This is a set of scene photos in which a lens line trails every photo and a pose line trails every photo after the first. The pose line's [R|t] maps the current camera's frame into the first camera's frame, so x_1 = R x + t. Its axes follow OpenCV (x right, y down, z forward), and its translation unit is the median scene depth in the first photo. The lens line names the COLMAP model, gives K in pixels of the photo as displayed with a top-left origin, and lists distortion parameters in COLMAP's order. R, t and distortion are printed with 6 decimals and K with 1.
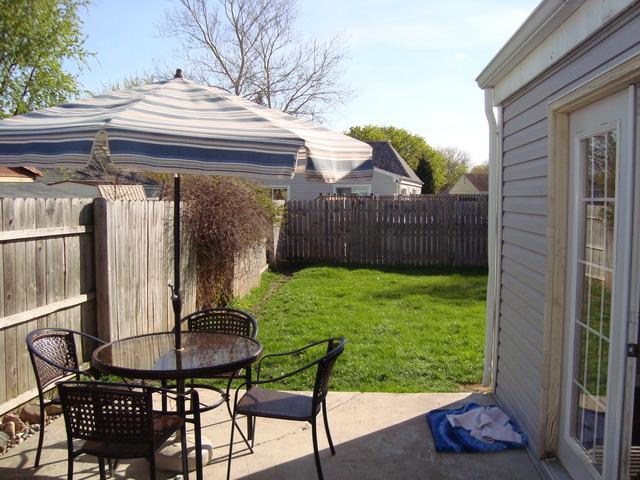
lens RADIAL K [[630.0, 0, 320.0], [0, 630.0, 240.0], [0, 0, 1]] dist [-0.196969, -0.008595]
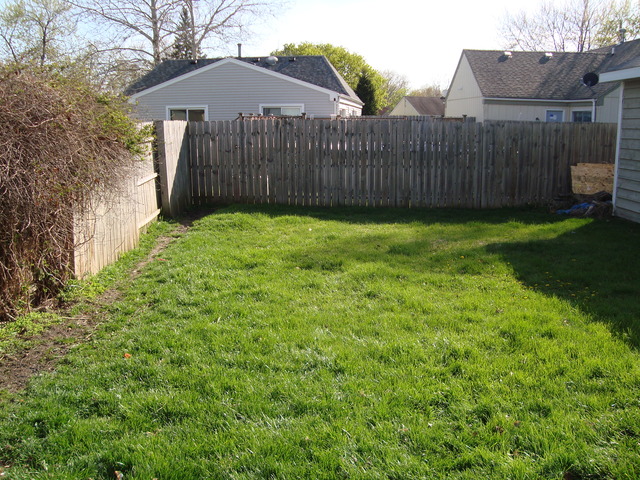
lens RADIAL K [[630.0, 0, 320.0], [0, 630.0, 240.0], [0, 0, 1]] dist [-0.196969, -0.008595]
pose [[0.994984, -0.017262, 0.098538, 0.027198], [0.005420, 0.992855, 0.119201, -0.009769], [-0.099892, -0.118069, 0.987968, 0.239934]]
